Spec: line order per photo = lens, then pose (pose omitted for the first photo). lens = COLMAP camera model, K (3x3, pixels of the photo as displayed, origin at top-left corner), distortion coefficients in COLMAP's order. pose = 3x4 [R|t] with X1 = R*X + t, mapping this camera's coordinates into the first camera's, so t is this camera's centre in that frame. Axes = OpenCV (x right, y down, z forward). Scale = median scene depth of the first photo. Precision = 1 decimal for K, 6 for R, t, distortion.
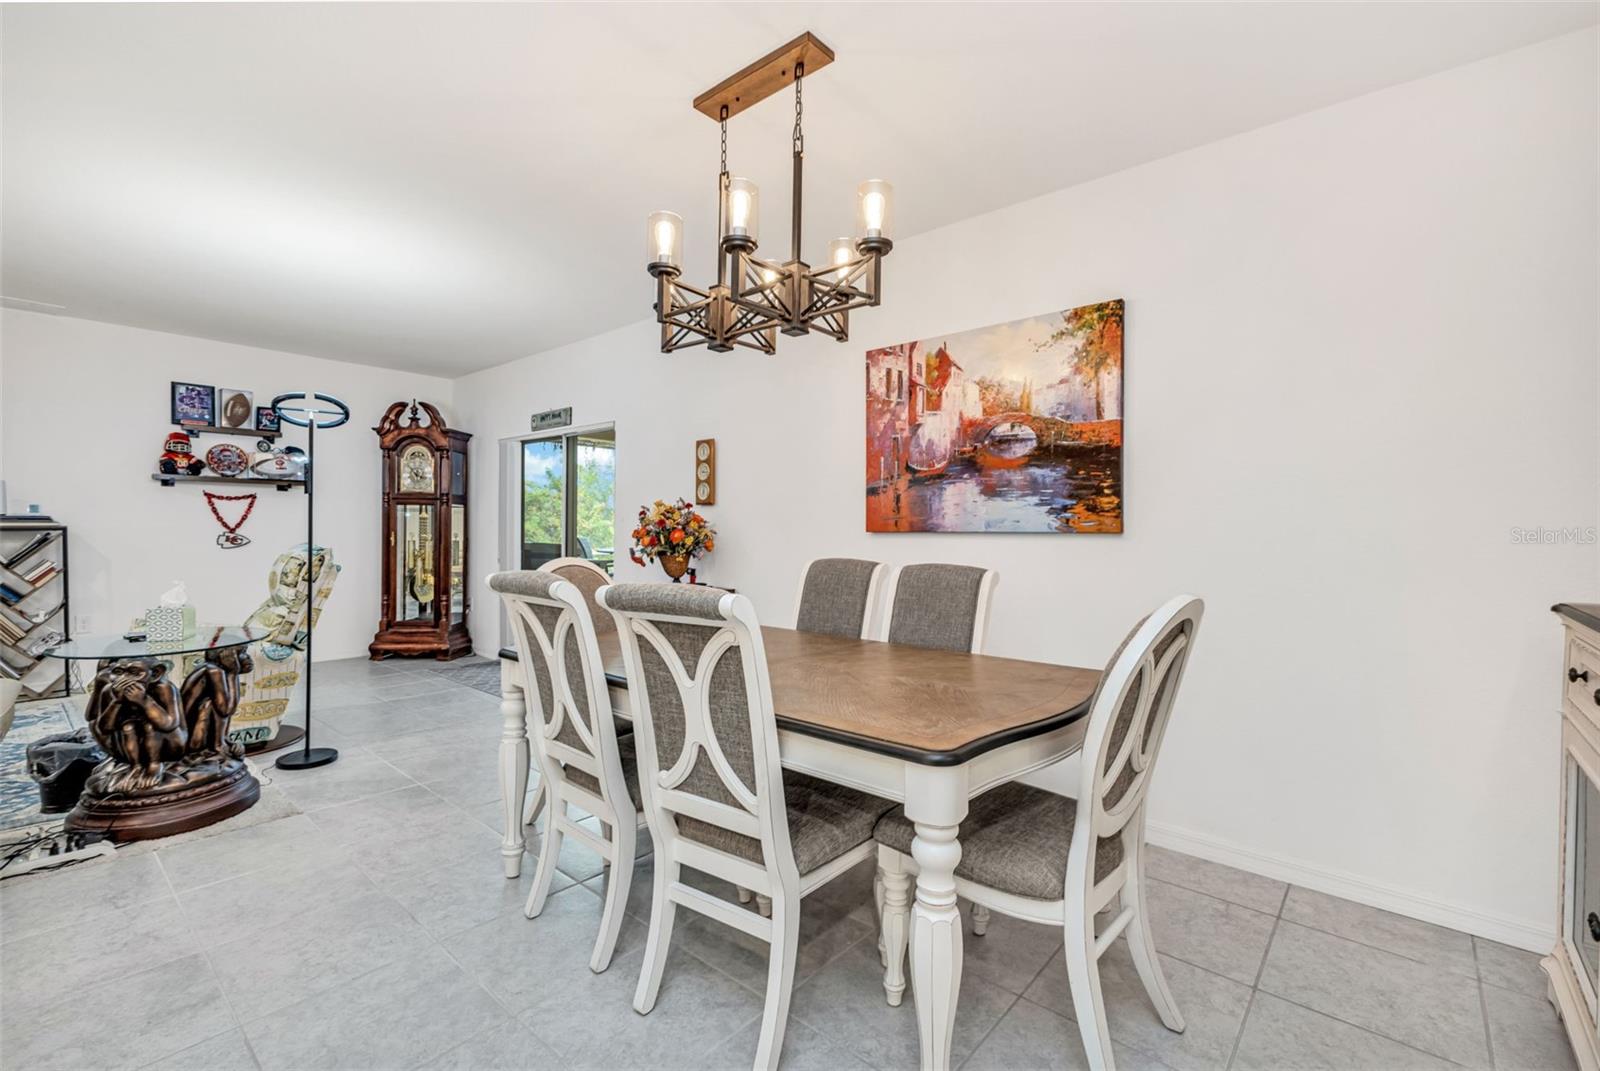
lens RADIAL K [[702.1, 0, 808.9], [0, 702.1, 532.6], [0, 0, 1]] dist [0.011229, -0.003587]
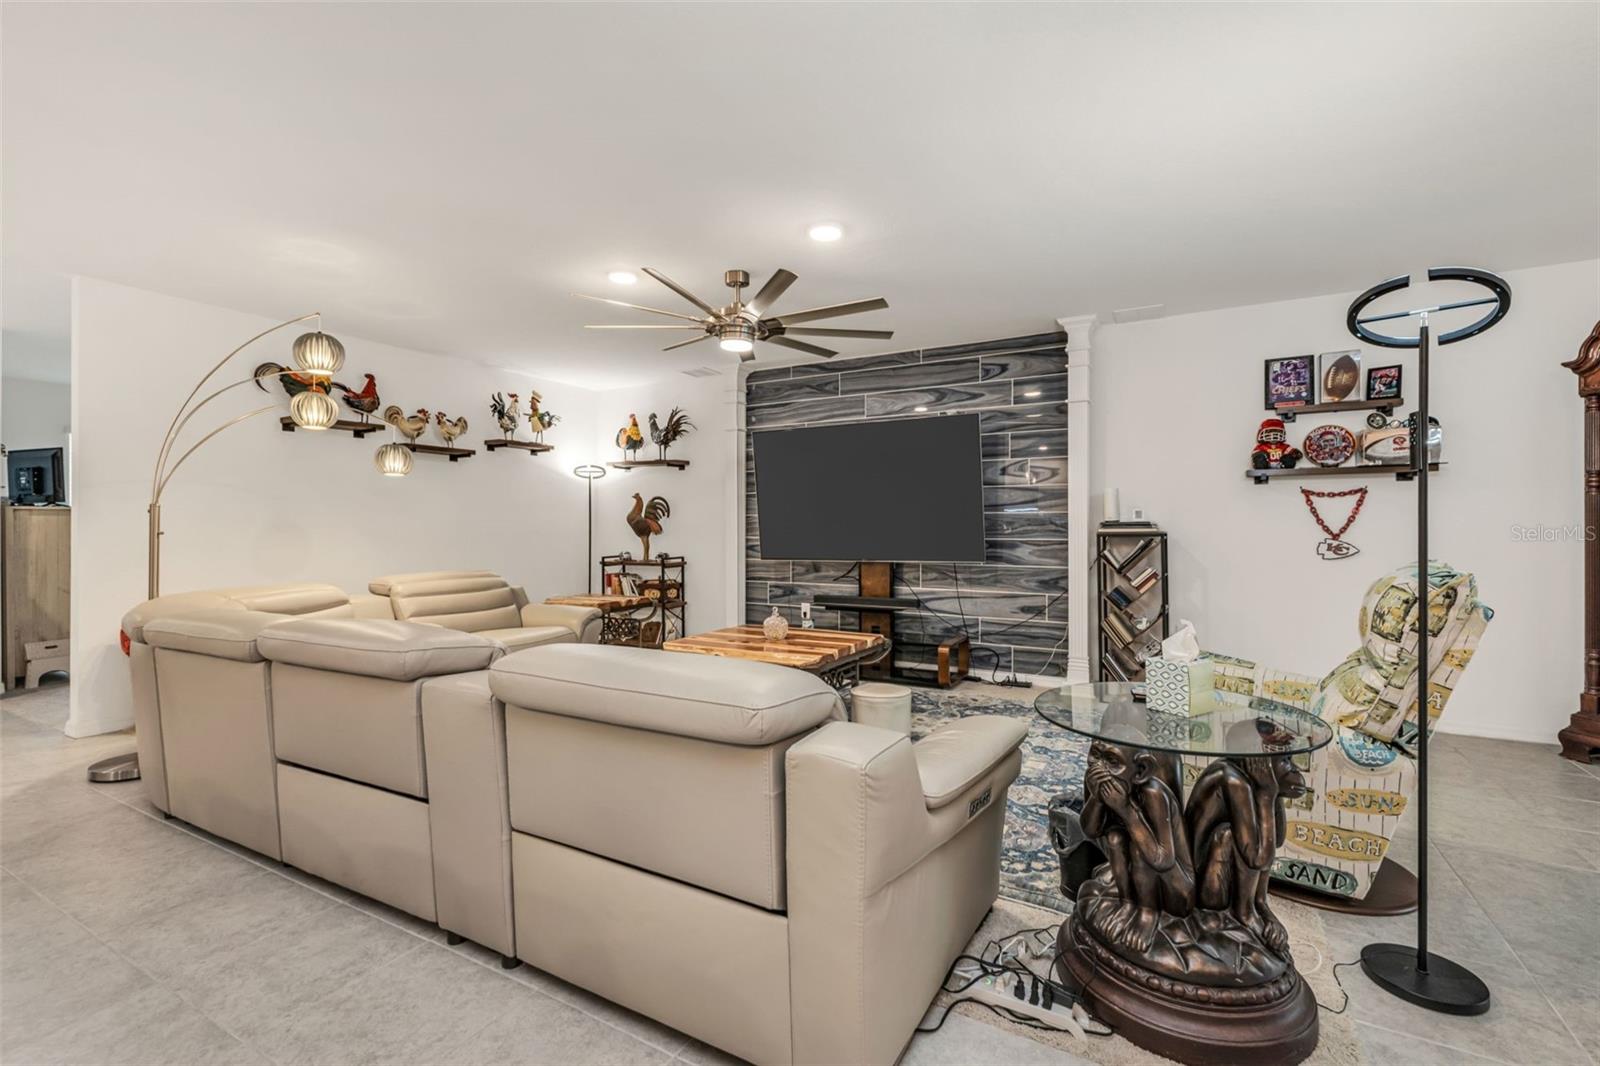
lens RADIAL K [[702.1, 0, 803.9], [0, 702.1, 526.9], [0, 0, 1]] dist [0.011229, -0.003587]
pose [[0.198689, -0.009914, -0.980012, -0.190439], [-0.003225, 0.999937, -0.010769, -0.003636], [0.980057, 0.005300, 0.198645, 0.298450]]
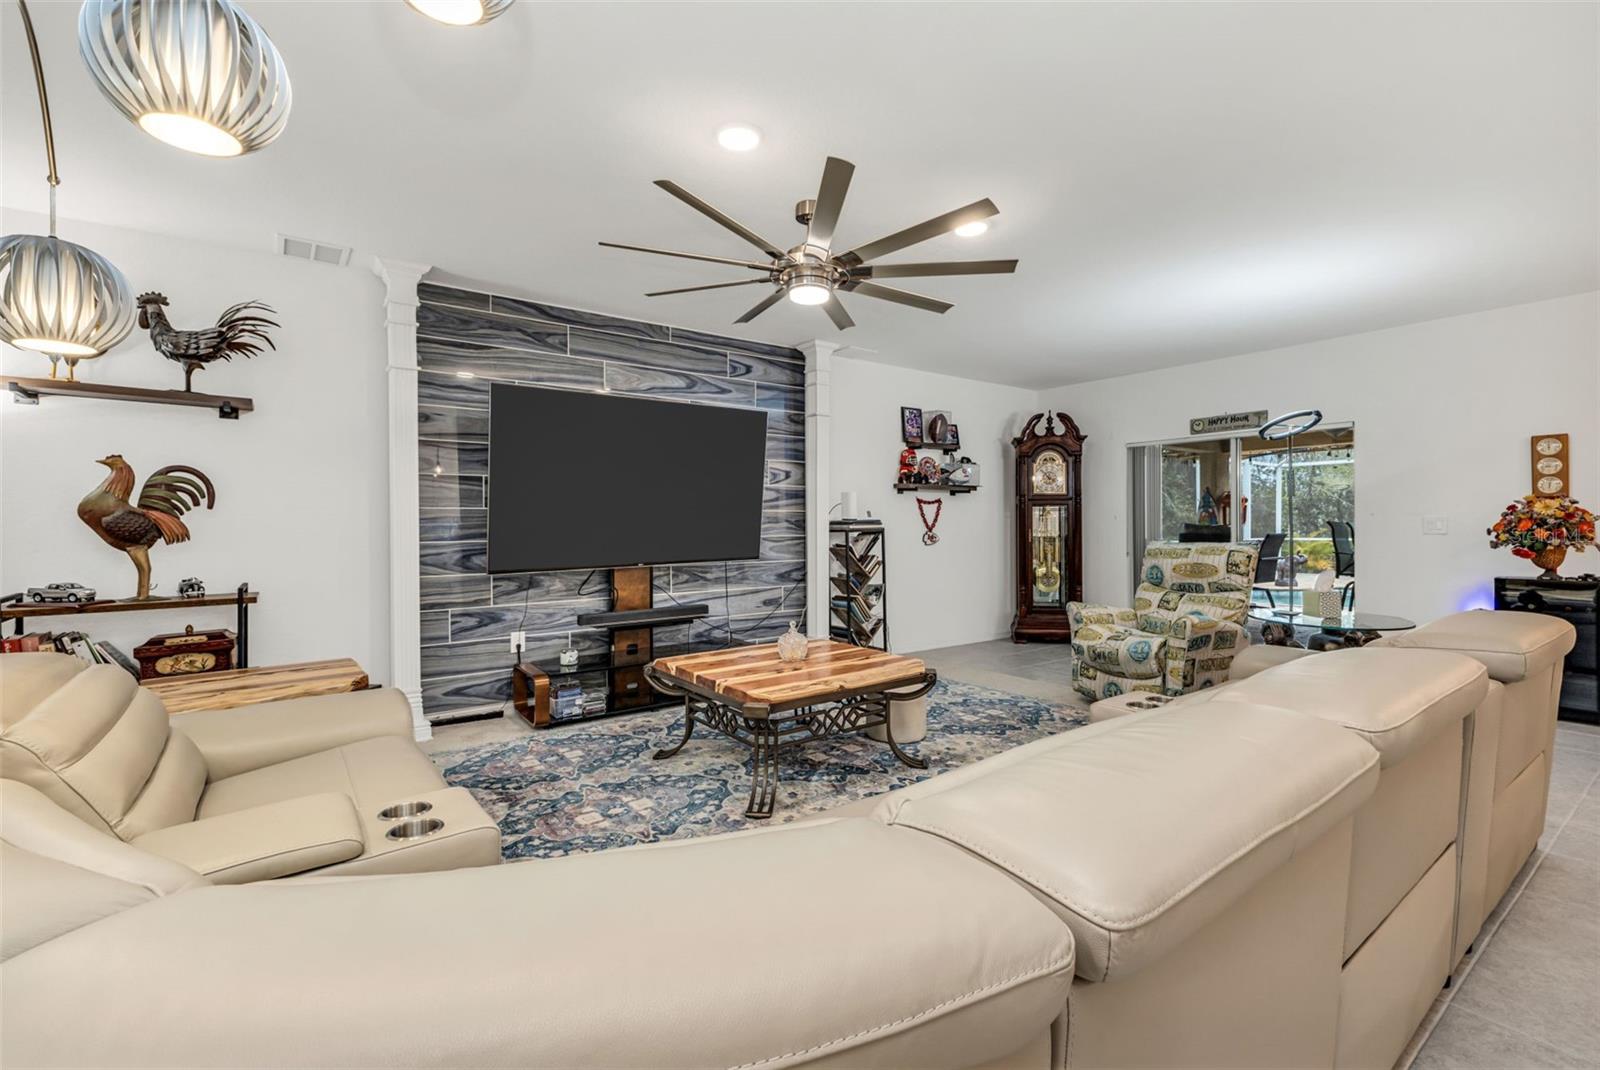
lens RADIAL K [[702.1, 0, 801.3], [0, 702.1, 525.6], [0, 0, 1]] dist [0.011229, -0.003587]
pose [[0.974923, -0.014337, -0.222079, -0.815400], [0.013545, 0.999895, -0.005089, -0.007623], [0.222129, 0.001953, 0.975015, -0.206452]]
